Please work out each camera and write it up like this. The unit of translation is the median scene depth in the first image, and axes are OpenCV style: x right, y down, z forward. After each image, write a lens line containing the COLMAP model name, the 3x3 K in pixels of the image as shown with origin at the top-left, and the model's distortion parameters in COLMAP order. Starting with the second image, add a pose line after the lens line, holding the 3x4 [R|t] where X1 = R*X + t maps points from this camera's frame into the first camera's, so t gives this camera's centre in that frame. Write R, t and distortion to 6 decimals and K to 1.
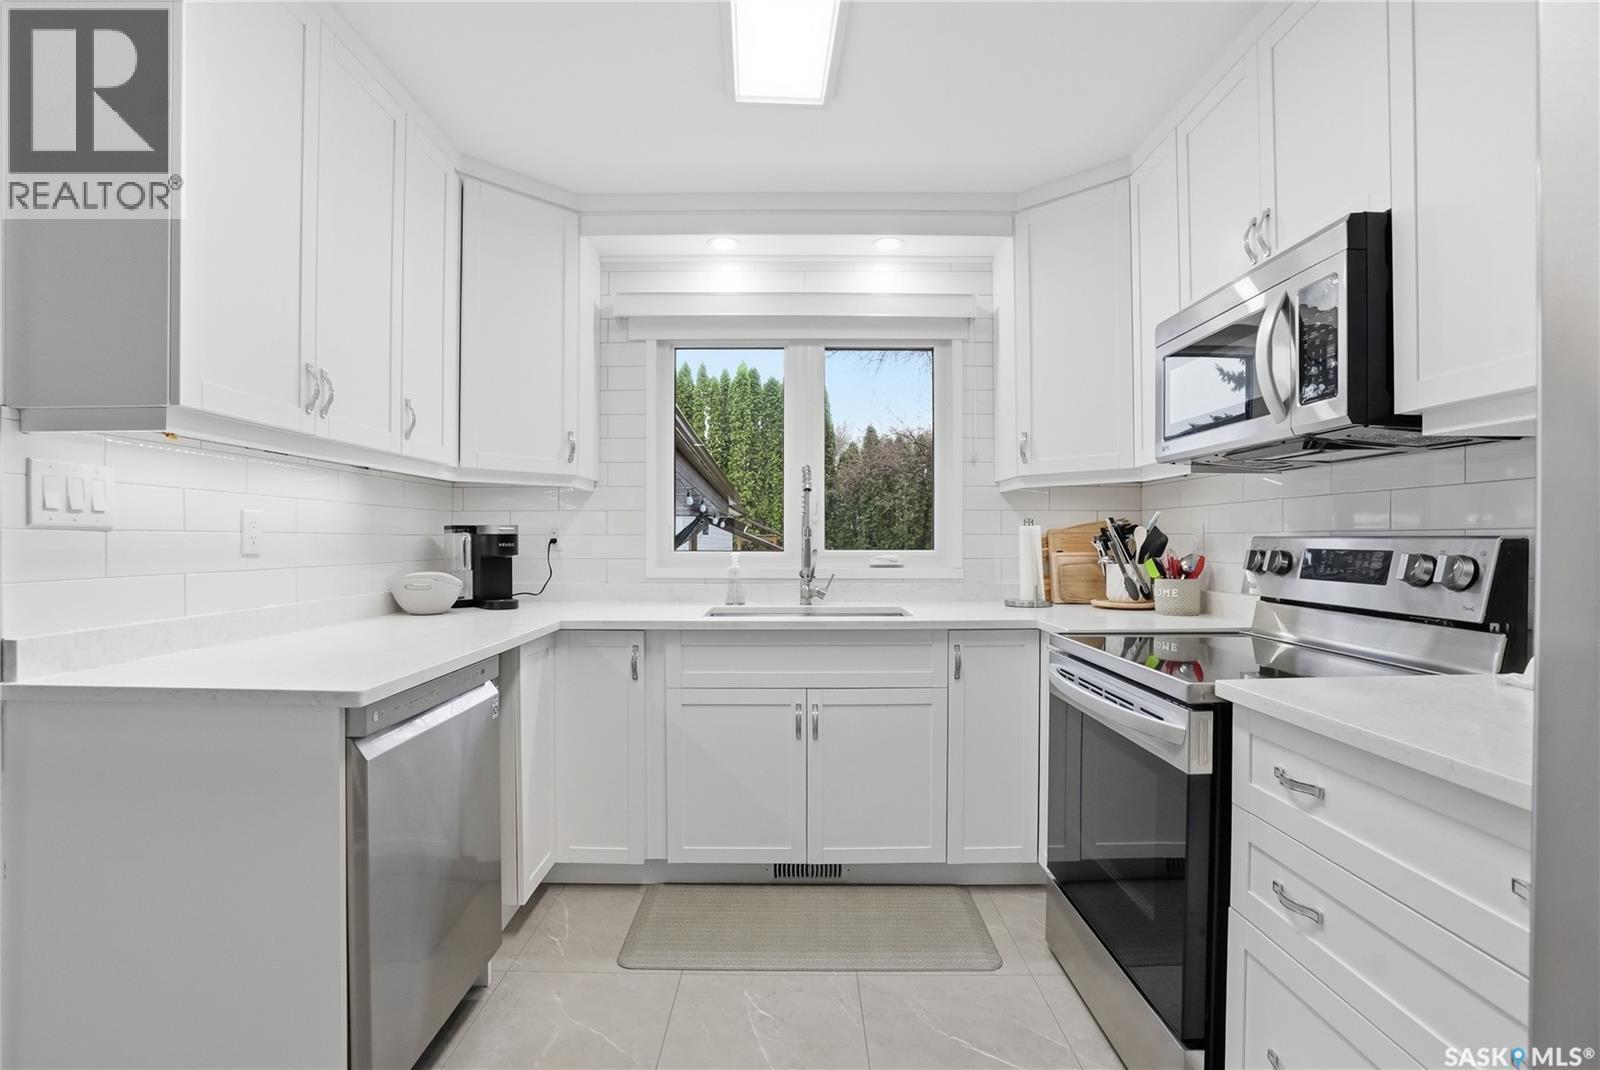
lens RADIAL K [[757.5, 0, 795.4], [0, 757.5, 544.2], [0, 0, 1]] dist [-0.084575, 0.037419]
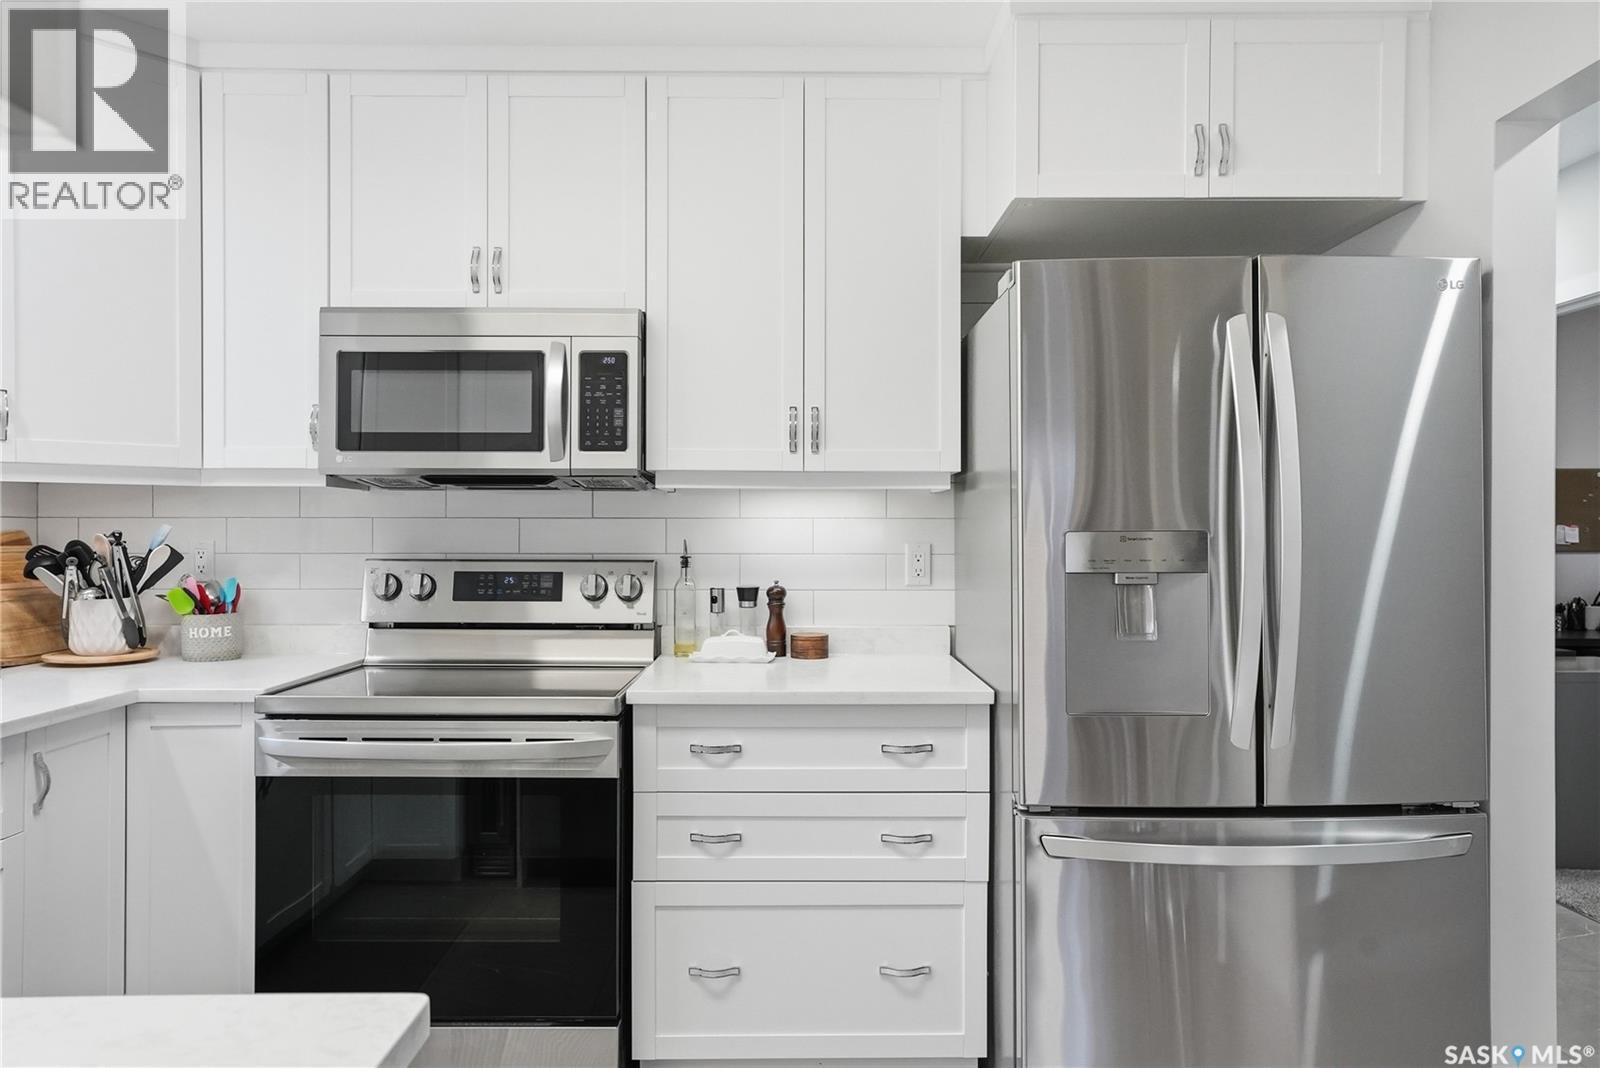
lens RADIAL K [[1076.4, 0, 795.1], [0, 1076.4, 540.8], [0, 0, 1]] dist [-0.001210, 0.004919]
pose [[-0.001707, -0.006261, 0.999979, -0.618229], [0.003370, 0.999975, 0.006267, -0.034121], [-0.999993, 0.003381, -0.001685, 0.401662]]
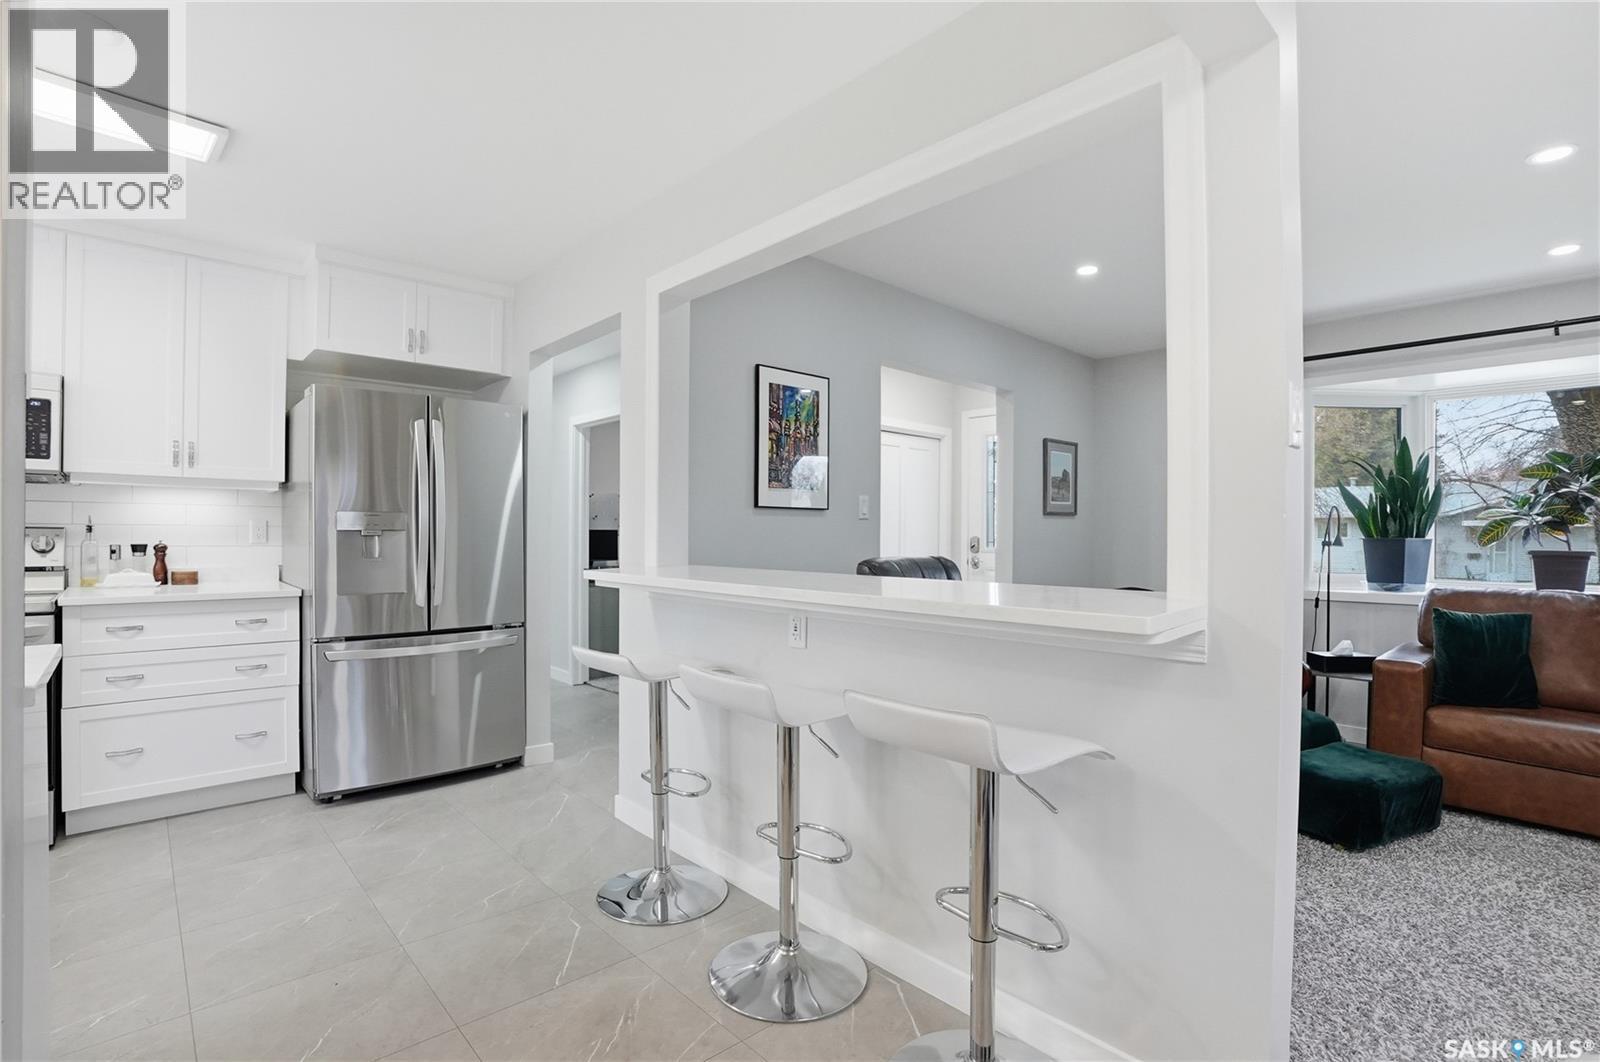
lens RADIAL K [[752.2, 0, 795.5], [0, 752.2, 536.0], [0, 0, 1]] dist [-0.070930, 0.025253]
pose [[-0.677049, -0.004435, 0.735925, -1.229882], [-0.002107, 0.999989, 0.004088, 0.000499], [-0.735935, 0.001217, -0.677051, 0.460577]]
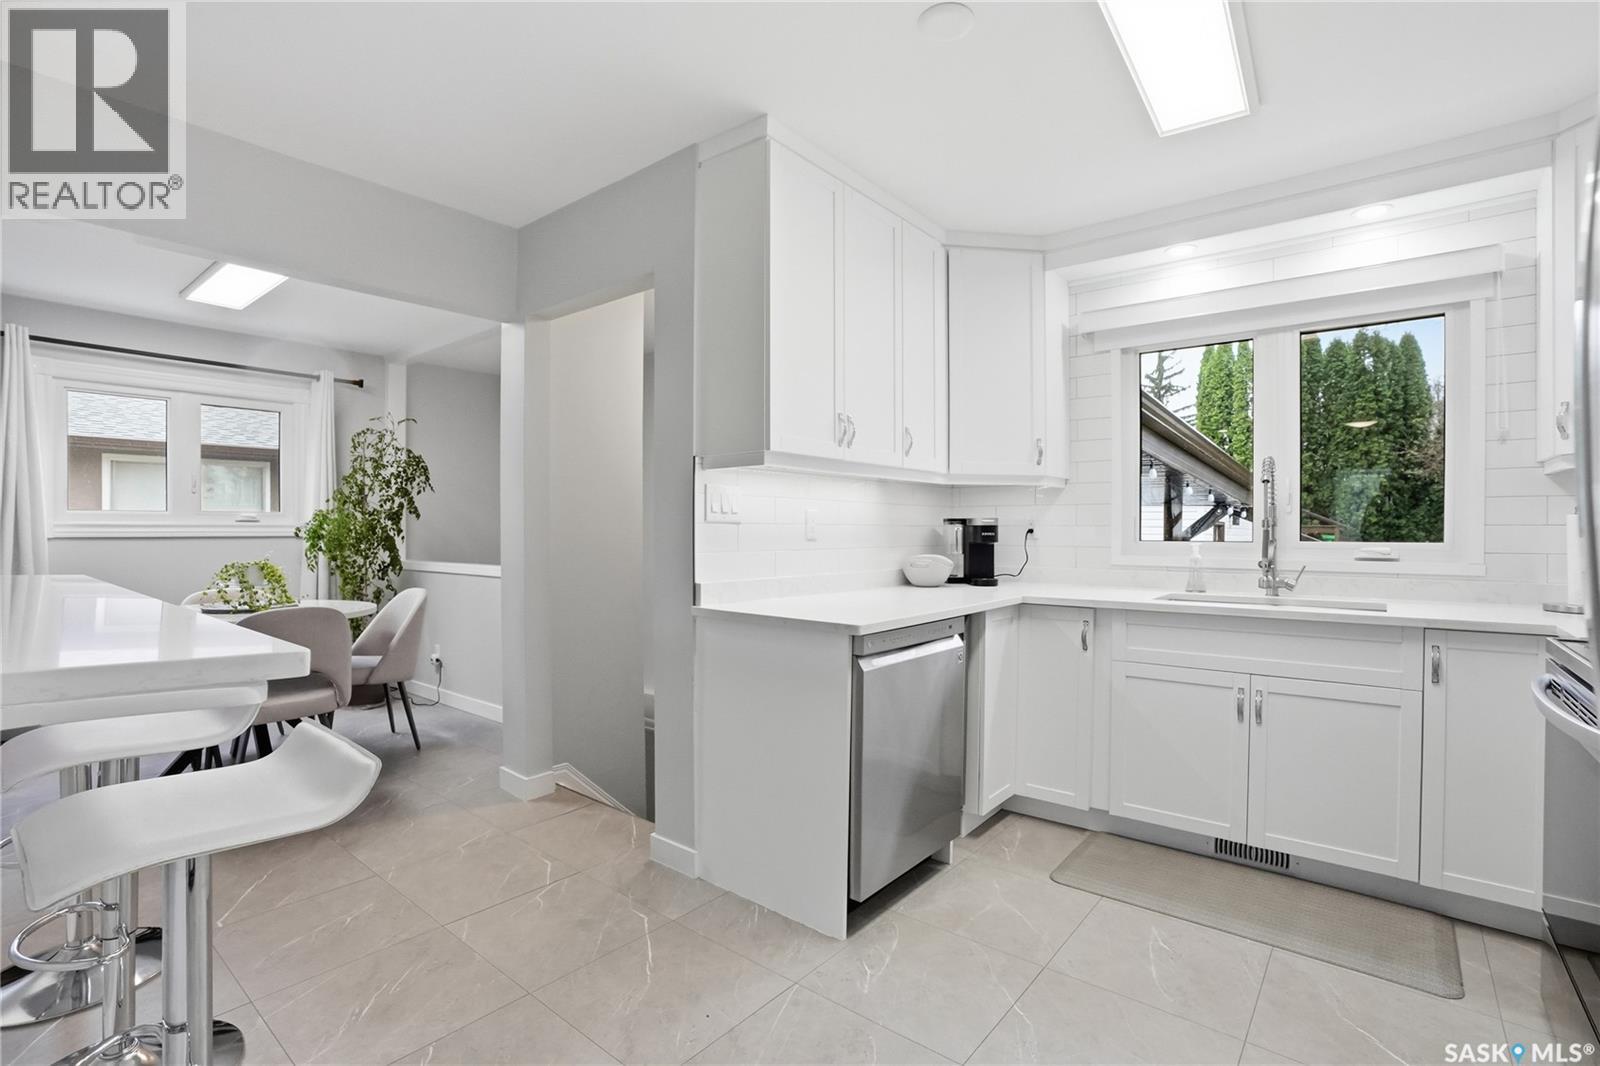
lens RADIAL K [[752.2, 0, 795.5], [0, 752.2, 538.0], [0, 0, 1]] dist [-0.070930, 0.025253]
pose [[0.772457, 0.008376, -0.635012, 0.170009], [-0.005589, 0.999964, 0.006392, 0.001396], [0.635043, -0.001389, 0.772476, -0.173710]]
